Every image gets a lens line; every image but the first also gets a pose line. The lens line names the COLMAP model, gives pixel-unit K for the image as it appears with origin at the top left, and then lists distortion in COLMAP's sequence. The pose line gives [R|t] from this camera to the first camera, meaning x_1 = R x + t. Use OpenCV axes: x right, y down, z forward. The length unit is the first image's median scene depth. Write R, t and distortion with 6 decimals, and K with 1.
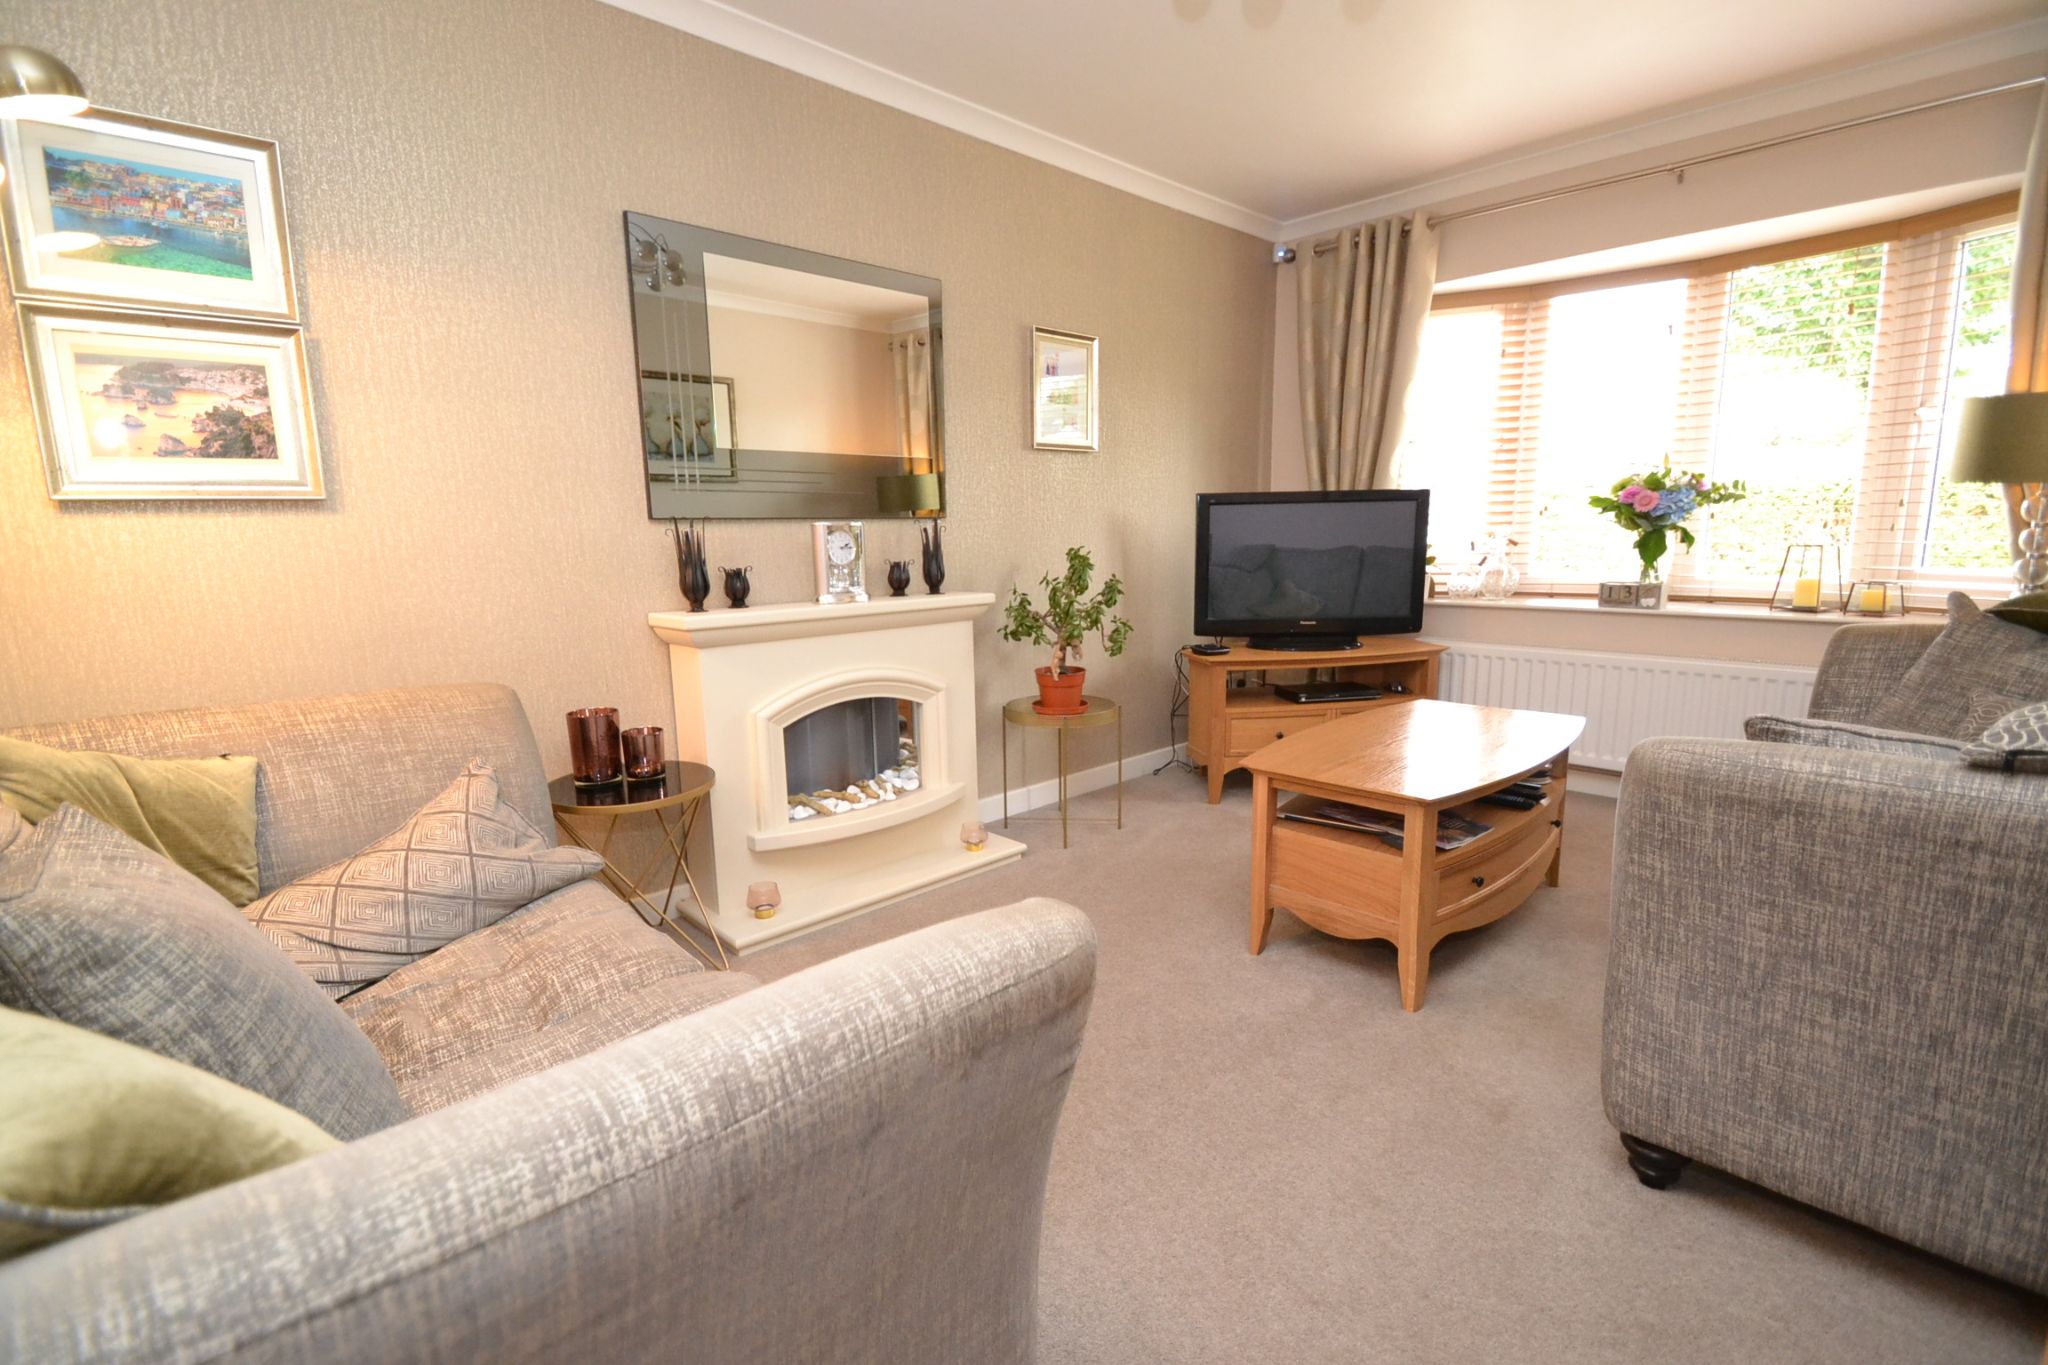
lens RADIAL K [[910.6, 0, 1020.8], [0, 910.6, 690.5], [0, 0, 1]] dist [0.004067, -0.014672]
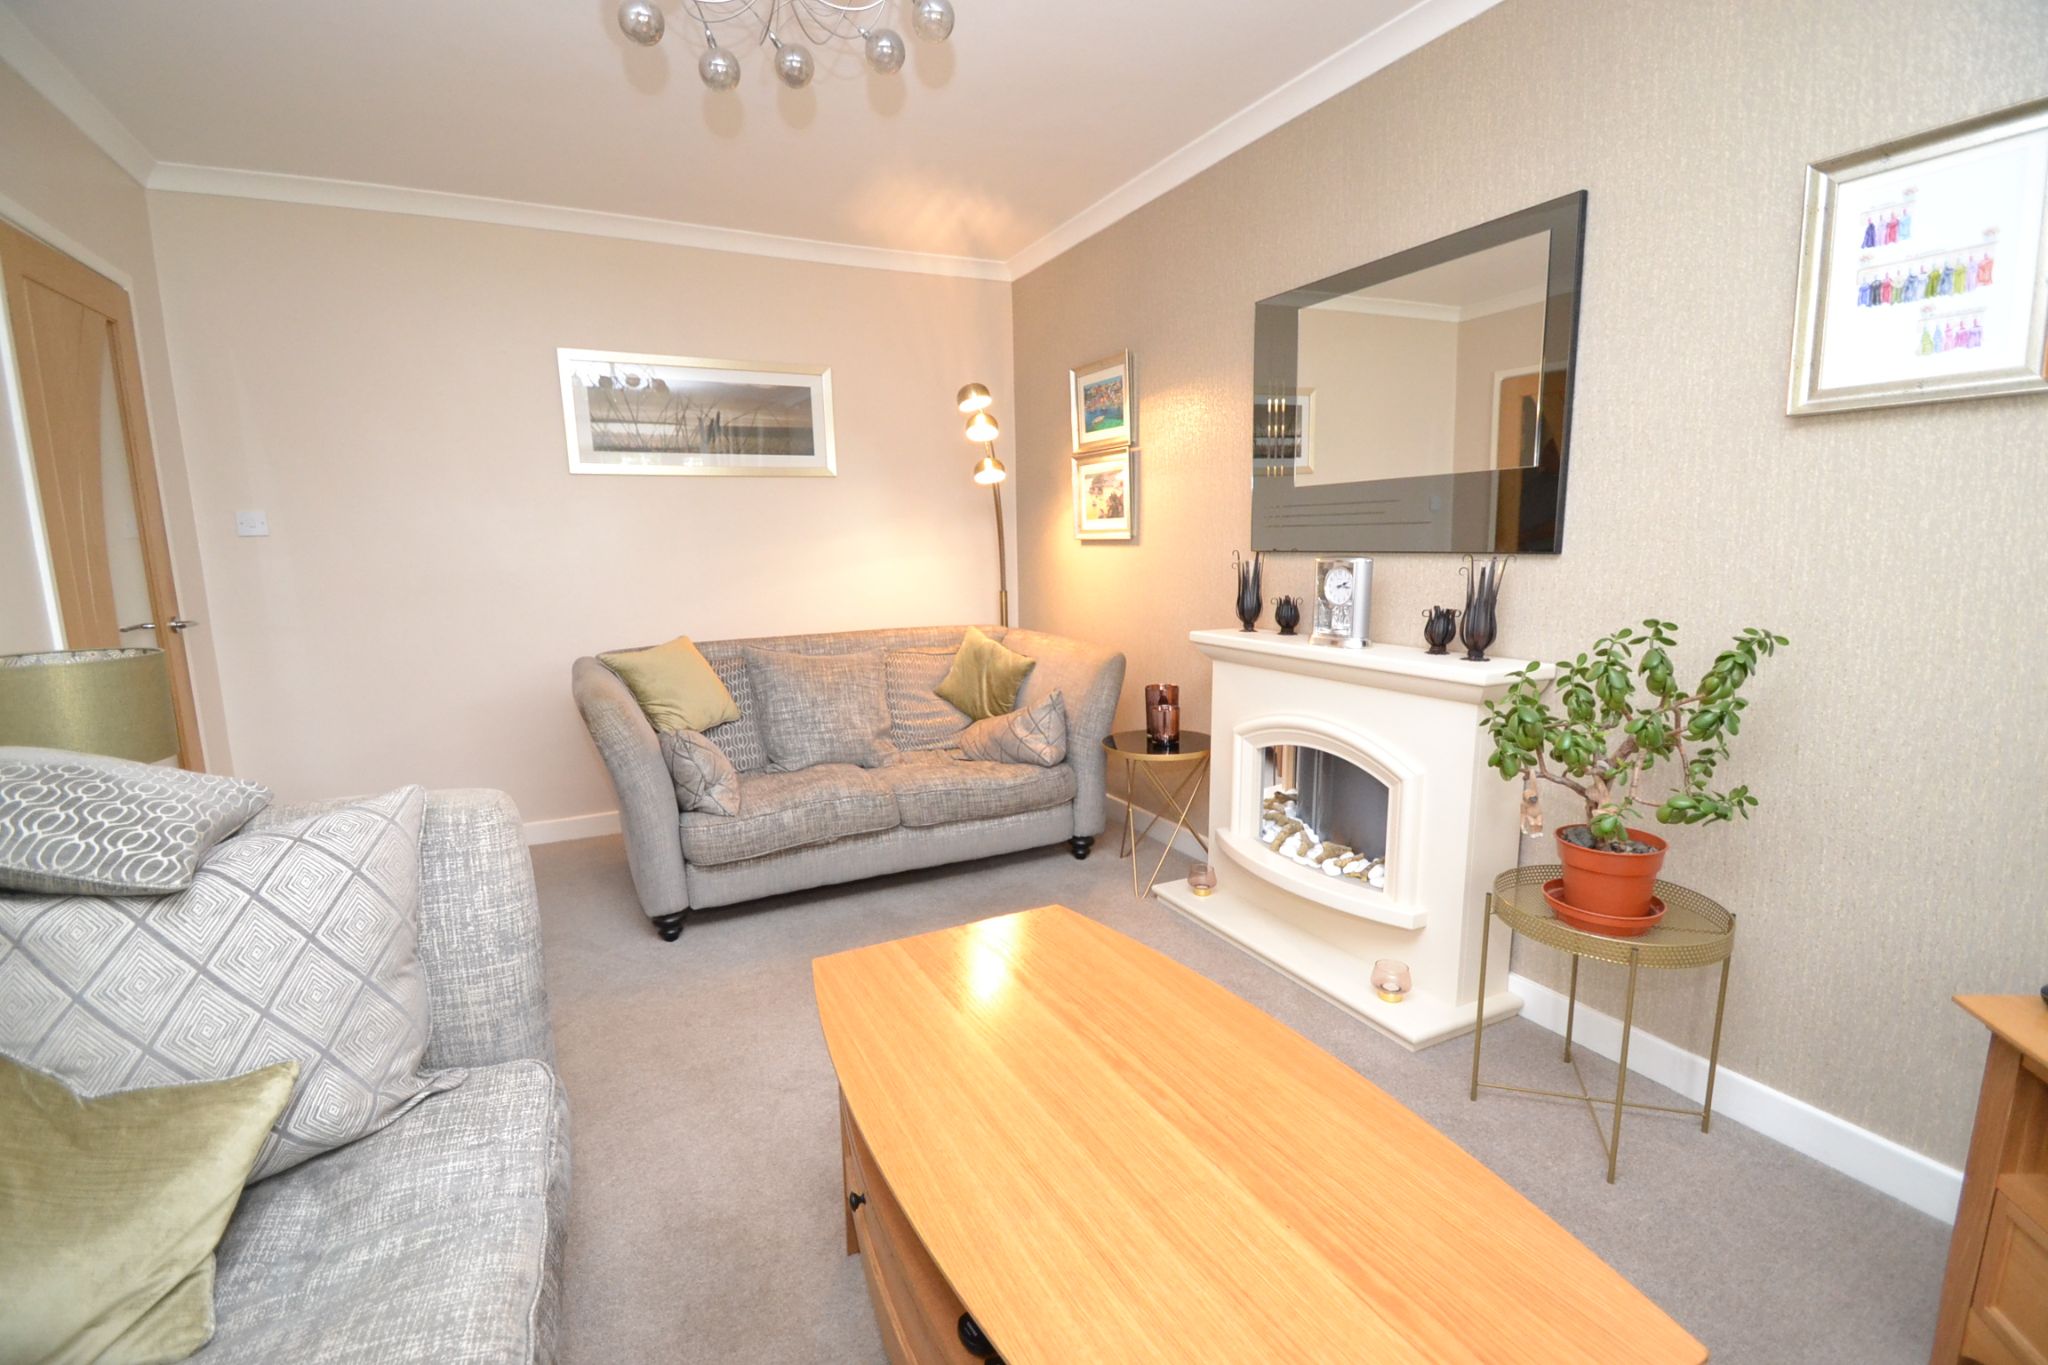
lens RADIAL K [[910.6, 0, 1020.8], [0, 910.6, 690.5], [0, 0, 1]] dist [0.004067, -0.014672]
pose [[-0.302695, 0.169247, -0.937940, 1.110008], [-0.155224, 0.962213, 0.223721, -0.304385], [0.940362, 0.213310, -0.264986, 1.398377]]
